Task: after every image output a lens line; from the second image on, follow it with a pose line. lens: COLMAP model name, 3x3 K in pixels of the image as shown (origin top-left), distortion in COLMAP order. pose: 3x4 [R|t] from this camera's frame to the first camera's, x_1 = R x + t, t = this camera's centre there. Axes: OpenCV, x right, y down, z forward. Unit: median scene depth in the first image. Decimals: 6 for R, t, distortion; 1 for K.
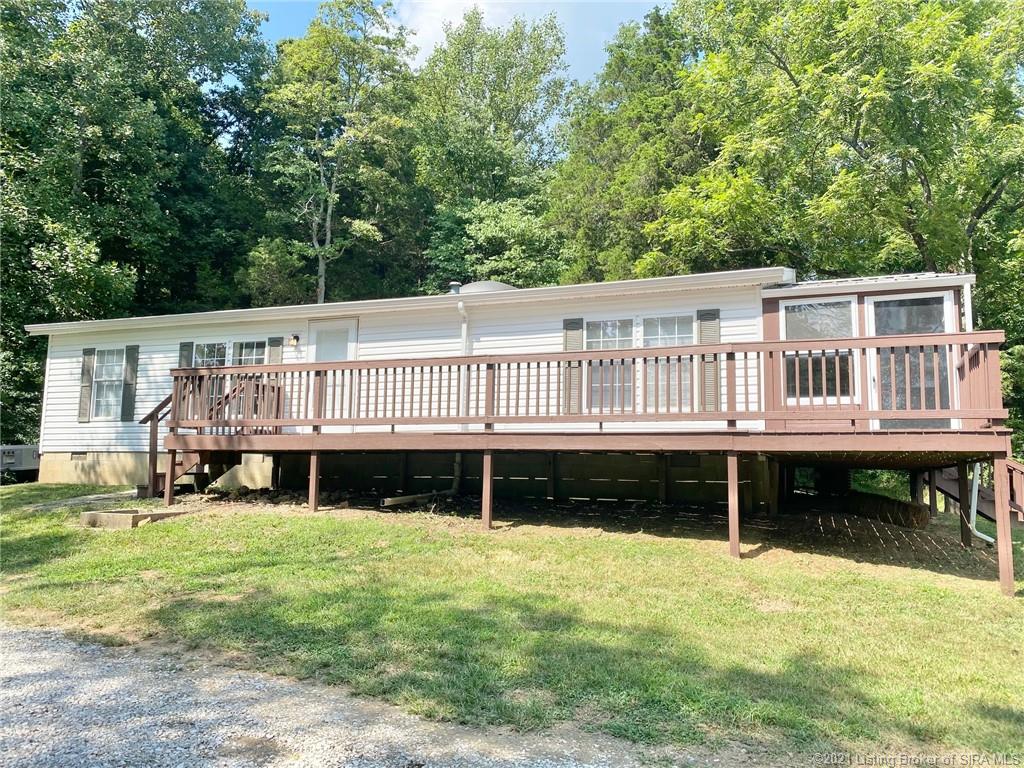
lens RADIAL K [[788.6, 0, 512.0], [0, 788.6, 384.0], [0, 0, 1]] dist [0.028630, -0.004392]
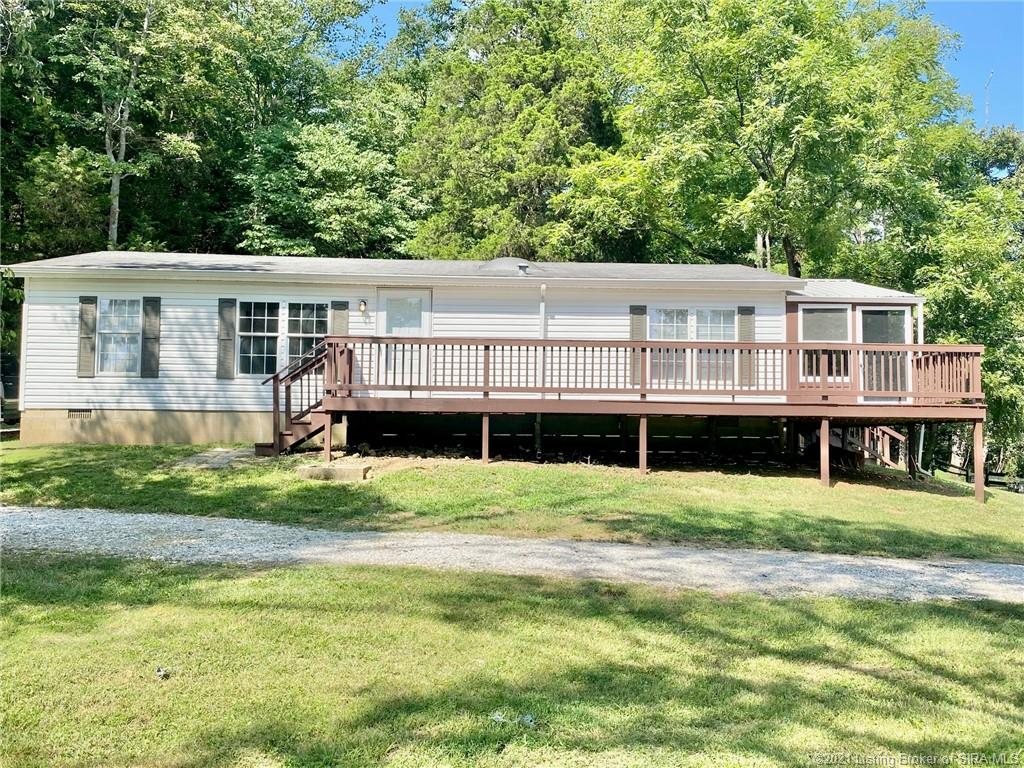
lens RADIAL K [[957.0, 0, 512.0], [0, 957.0, 384.0], [0, 0, 1]] dist [0.112951, -0.349946]
pose [[0.915376, 0.016401, 0.402266, -0.619774], [-0.043719, 0.997311, 0.058821, -0.035926], [-0.400219, -0.071430, 0.913631, -0.254009]]
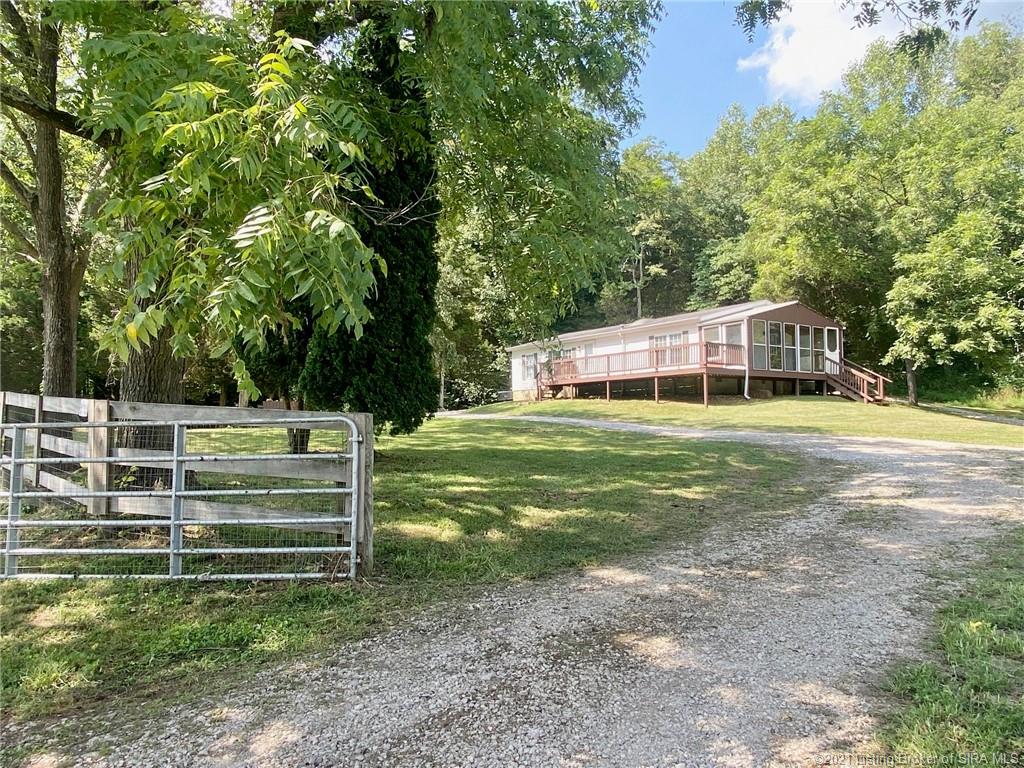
lens RADIAL K [[688.4, 0, 512.0], [0, 688.4, 384.0], [0, 0, 1]] dist [0.068971, -0.120723]
pose [[0.830213, -0.052714, -0.554949, 0.975072], [0.090529, 0.995053, 0.040913, -0.049156], [0.550047, -0.084205, 0.830878, -1.349120]]
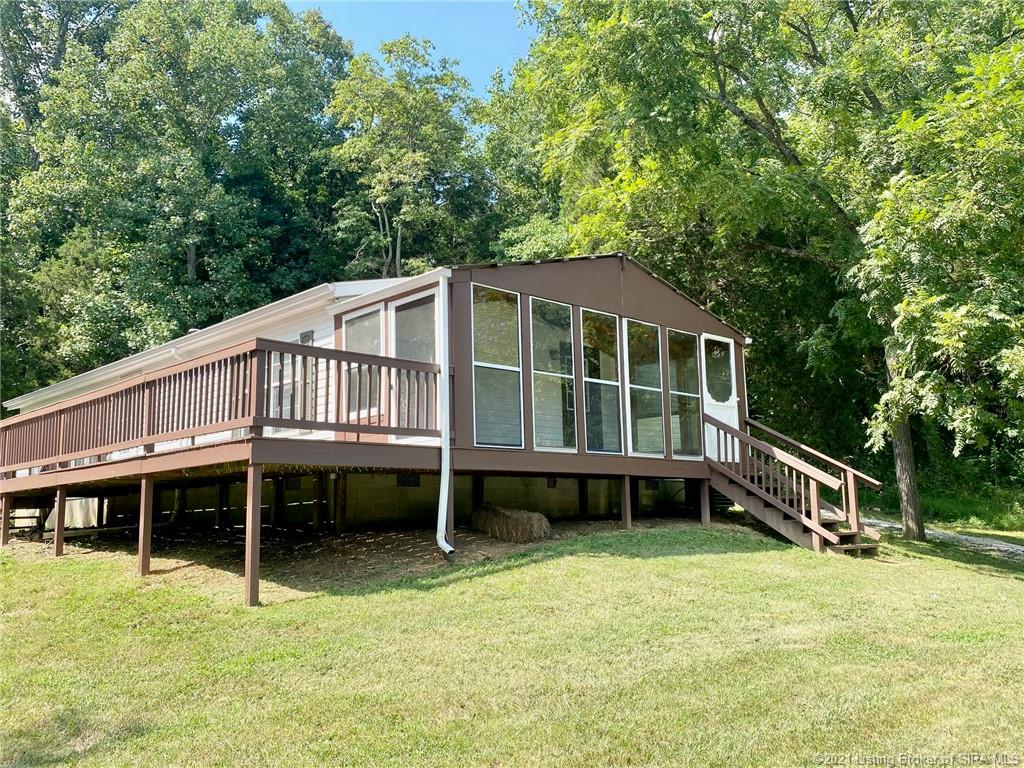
lens RADIAL K [[841.8, 0, 512.0], [0, 841.8, 384.0], [0, 0, 1]] dist [0.103222, 0.001131]
pose [[0.916588, -0.096298, -0.388064, 0.757371], [0.085431, 0.995318, -0.045206, 0.037961], [0.390600, 0.008282, 0.920523, 0.083762]]
